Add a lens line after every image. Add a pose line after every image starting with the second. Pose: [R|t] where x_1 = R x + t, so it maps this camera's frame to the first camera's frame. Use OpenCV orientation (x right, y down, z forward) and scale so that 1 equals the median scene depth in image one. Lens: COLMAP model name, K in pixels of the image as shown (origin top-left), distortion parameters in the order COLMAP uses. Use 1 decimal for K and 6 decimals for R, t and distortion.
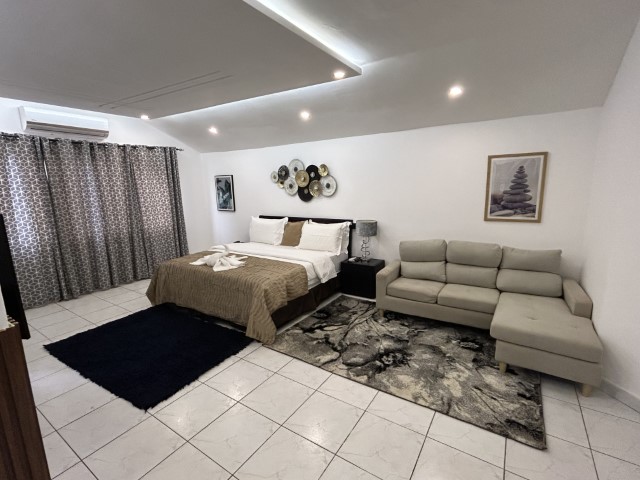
lens RADIAL K [[303.4, 0, 317.7], [0, 303.4, 239.7], [0, 0, 1]] dist [-0.003649, 0.004400]
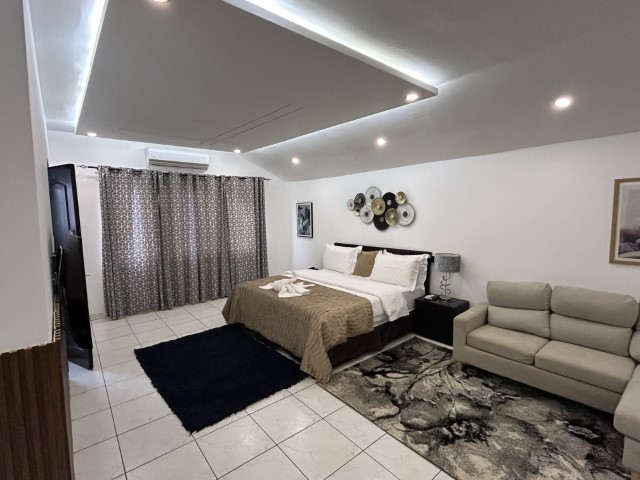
lens RADIAL K [[303.4, 0, 319.3], [0, 303.4, 240.3], [0, 0, 1]] dist [-0.003649, 0.004400]
pose [[0.957837, 0.038454, -0.284726, 0.066544], [-0.061995, 0.995320, -0.074131, -0.018014], [0.280542, 0.088657, 0.955738, 0.060722]]
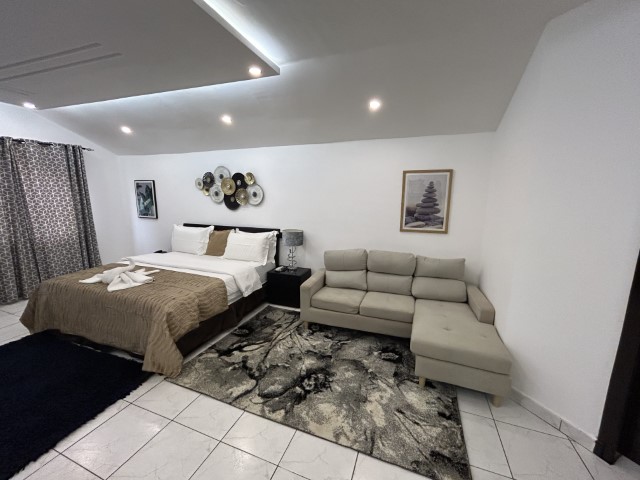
lens RADIAL K [[260.6, 0, 318.6], [0, 260.6, 240.1], [0, 0, 1]] dist [-0.001458, 0.000858]
pose [[0.975980, -0.004451, 0.217813, 0.070029], [0.007064, 0.999912, -0.011221, -0.024126], [-0.217744, 0.012490, 0.975926, 0.170762]]
